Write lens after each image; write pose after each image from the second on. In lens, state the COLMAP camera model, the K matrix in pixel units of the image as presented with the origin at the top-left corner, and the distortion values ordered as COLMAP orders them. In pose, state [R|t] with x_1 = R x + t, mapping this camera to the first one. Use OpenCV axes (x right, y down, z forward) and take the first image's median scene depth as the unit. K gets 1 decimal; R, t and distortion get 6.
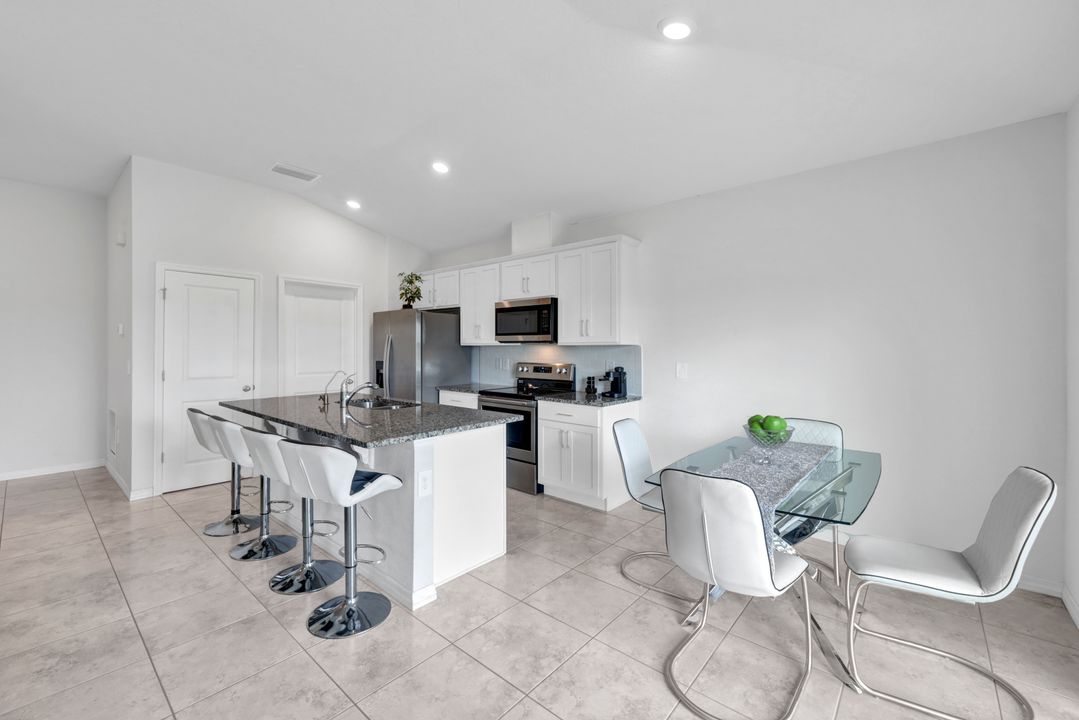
lens RADIAL K [[443.4, 0, 545.3], [0, 443.4, 349.4], [0, 0, 1]] dist [0.004331, 0.000431]
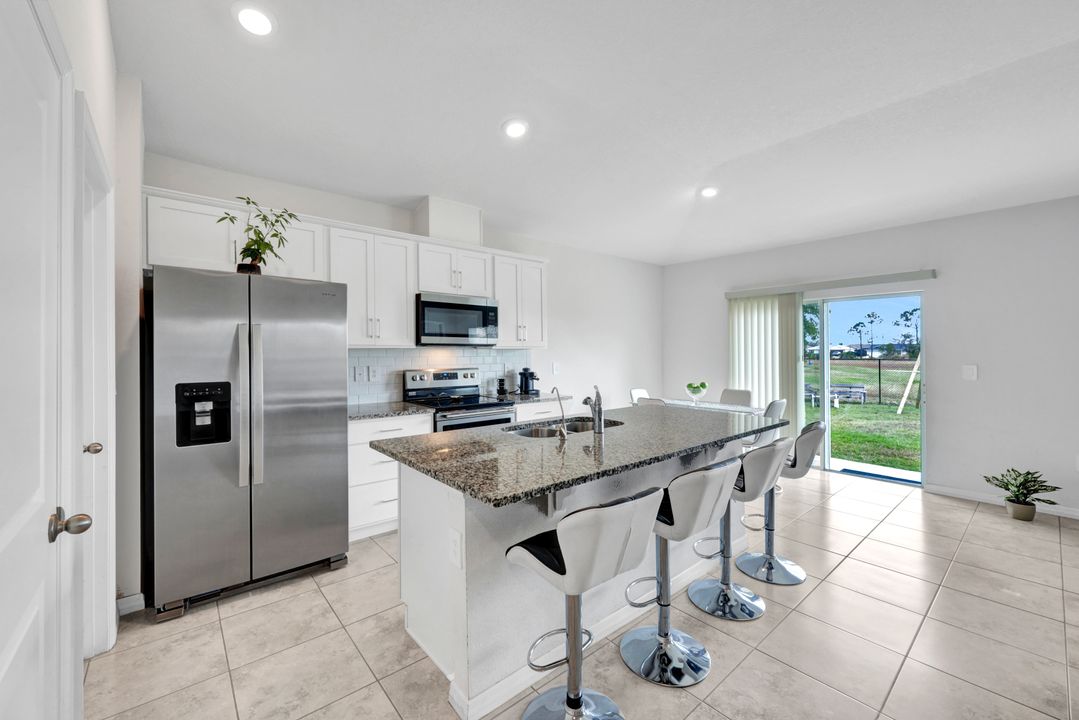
lens RADIAL K [[443.4, 0, 557.1], [0, 443.4, 356.4], [0, 0, 1]] dist [0.004331, 0.000431]
pose [[0.131009, -0.016337, 0.991247, -0.896140], [0.003400, 0.999866, 0.016029, -0.007351], [-0.991375, 0.001271, 0.131047, 0.709630]]
